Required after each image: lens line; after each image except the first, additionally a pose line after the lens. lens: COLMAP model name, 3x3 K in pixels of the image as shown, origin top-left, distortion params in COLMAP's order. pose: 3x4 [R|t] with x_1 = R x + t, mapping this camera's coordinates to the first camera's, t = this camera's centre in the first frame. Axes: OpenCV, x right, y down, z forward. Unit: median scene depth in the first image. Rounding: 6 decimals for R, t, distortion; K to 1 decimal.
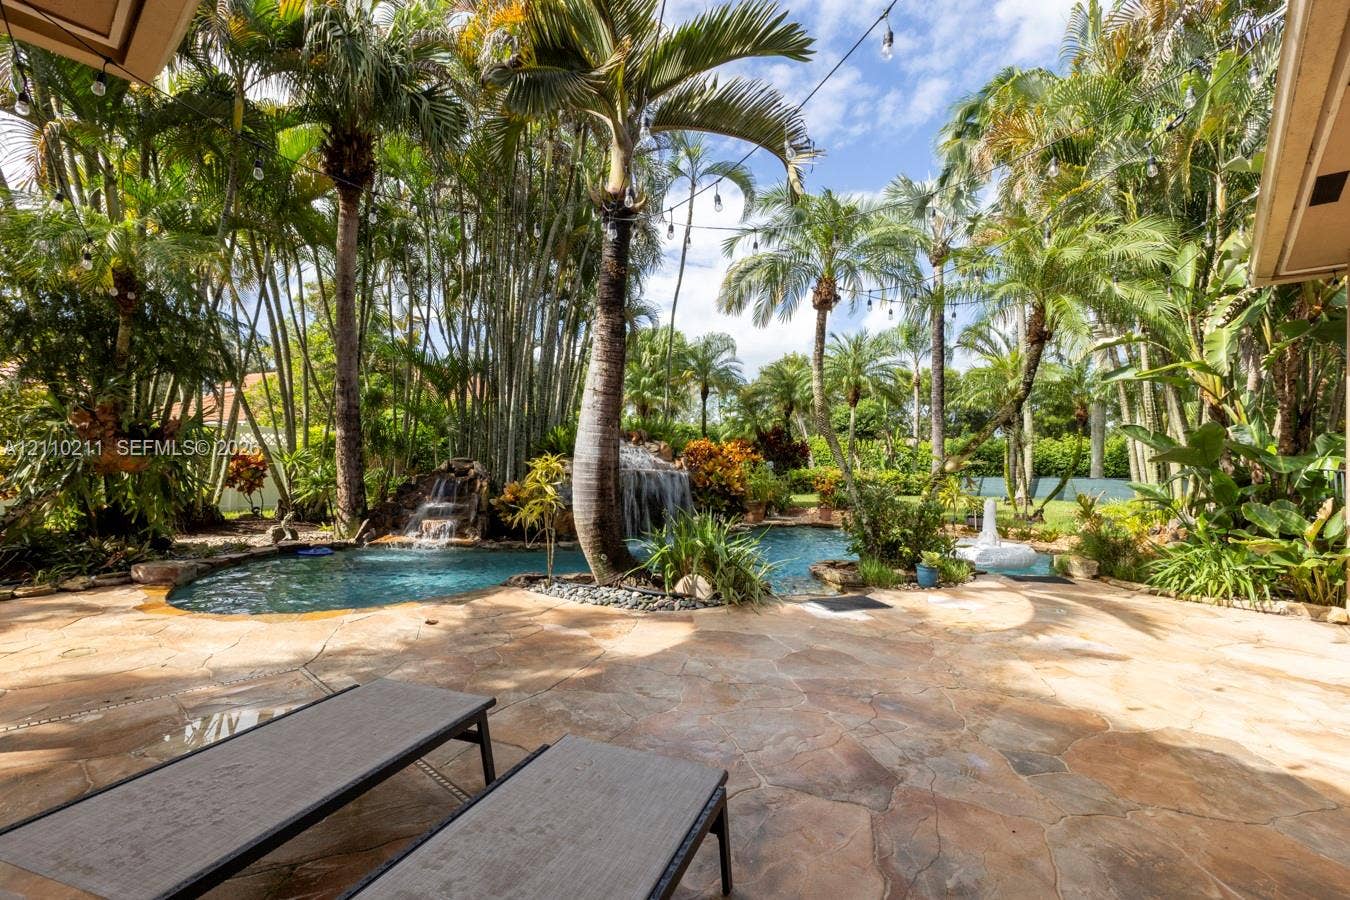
lens RADIAL K [[603.2, 0, 675.4], [0, 603.2, 451.1], [0, 0, 1]] dist [0.000321, 0.000207]
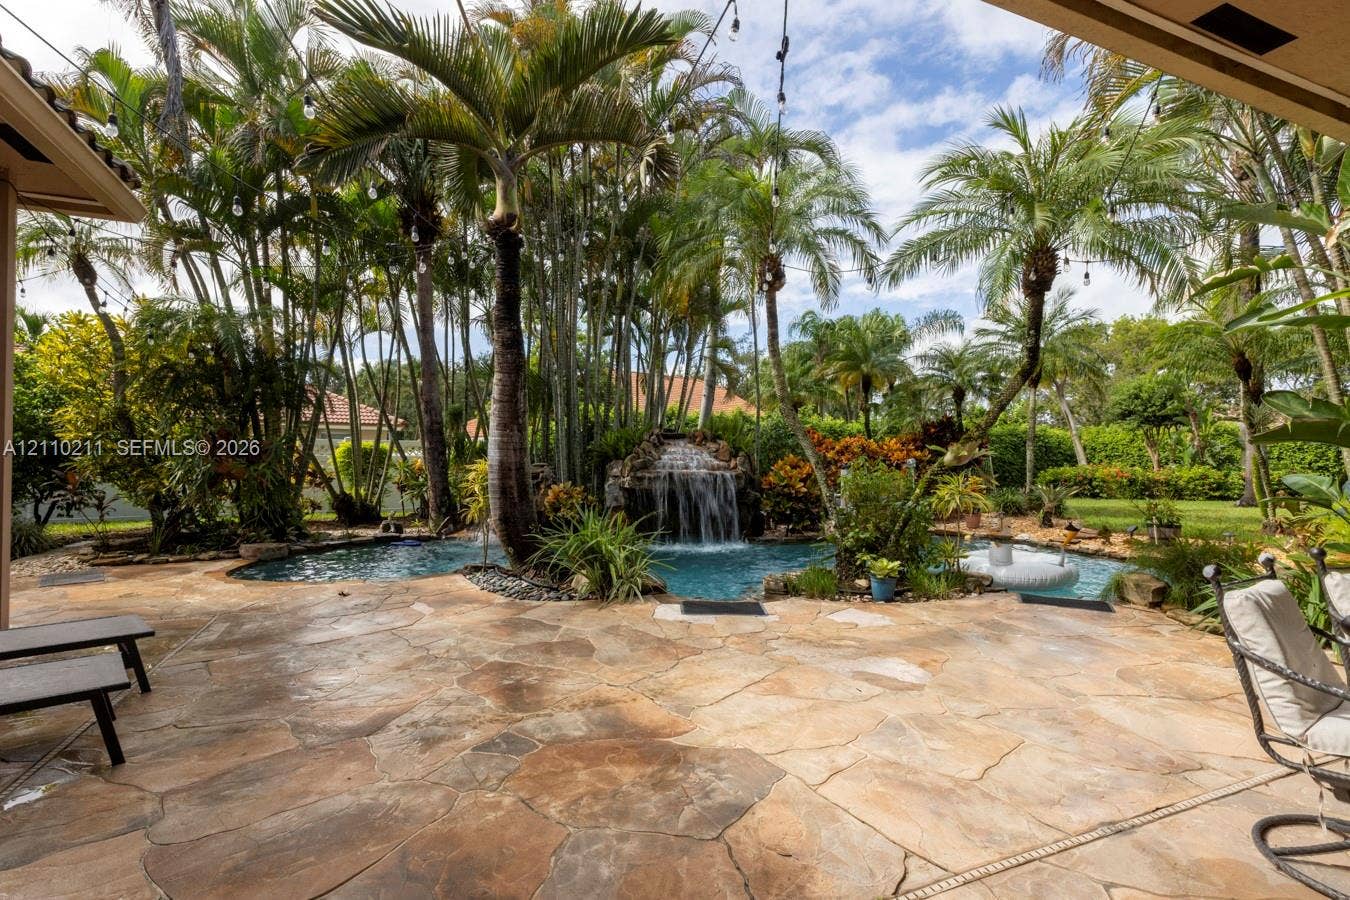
lens RADIAL K [[646.6, 0, 675.0], [0, 646.6, 450.0], [0, 0, 1]] dist [0.002675, 0.000261]
pose [[0.904243, -0.033590, -0.425695, 0.447258], [0.030517, 0.999436, -0.014038, 0.013407], [0.425927, -0.000297, 0.904758, 0.042161]]
